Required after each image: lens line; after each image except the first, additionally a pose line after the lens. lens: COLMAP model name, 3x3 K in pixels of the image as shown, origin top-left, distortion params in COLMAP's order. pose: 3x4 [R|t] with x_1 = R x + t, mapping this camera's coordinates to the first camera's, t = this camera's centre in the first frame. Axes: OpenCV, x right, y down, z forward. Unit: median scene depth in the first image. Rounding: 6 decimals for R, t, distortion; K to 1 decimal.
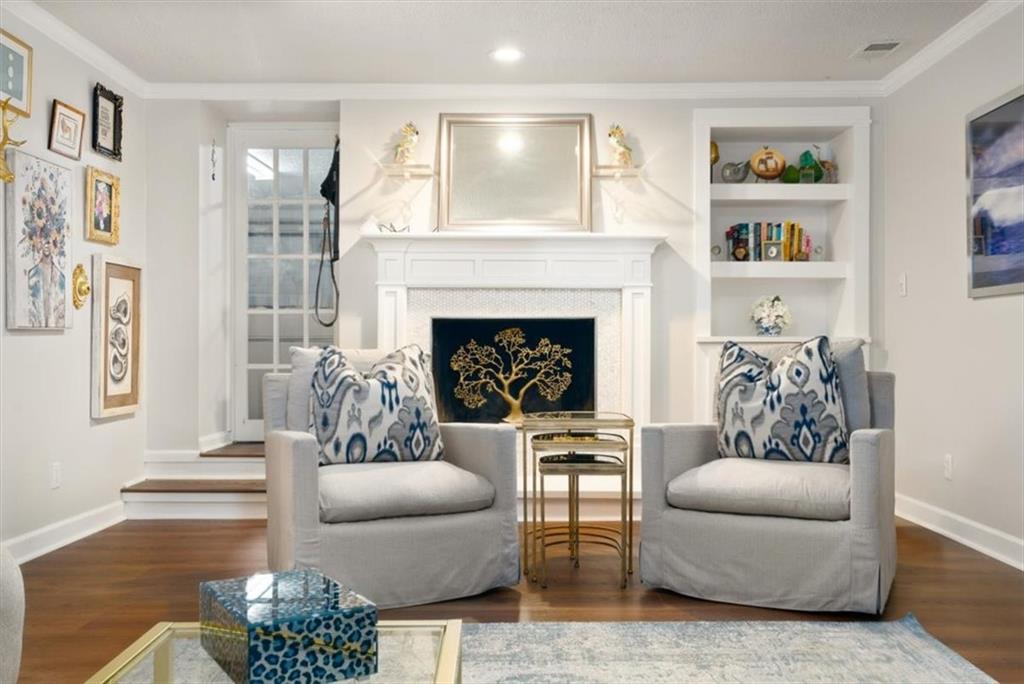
lens RADIAL K [[916.9, 0, 512.0], [0, 916.9, 342.0], [0, 0, 1]] dist [0.016707, 0.007475]
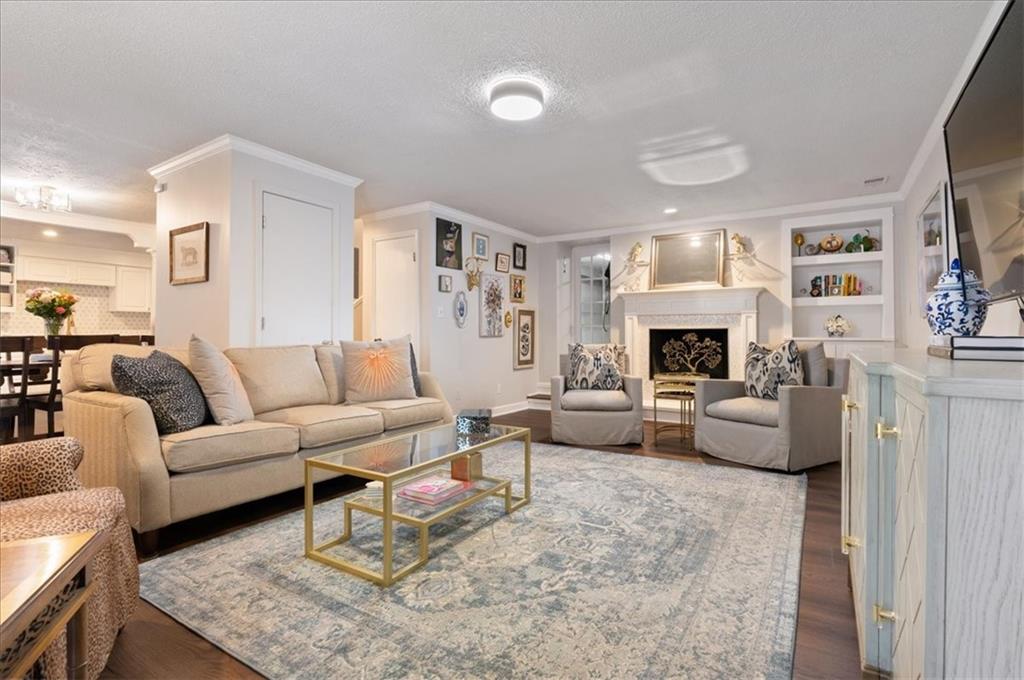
lens RADIAL K [[483.8, 0, 513.5], [0, 483.8, 335.9], [0, 0, 1]] dist [-0.004336, -0.000185]
pose [[0.846615, -0.002172, -0.532201, 0.268372], [0.004869, 0.999981, 0.003664, -0.015930], [0.532183, -0.005693, 0.846610, -0.171987]]
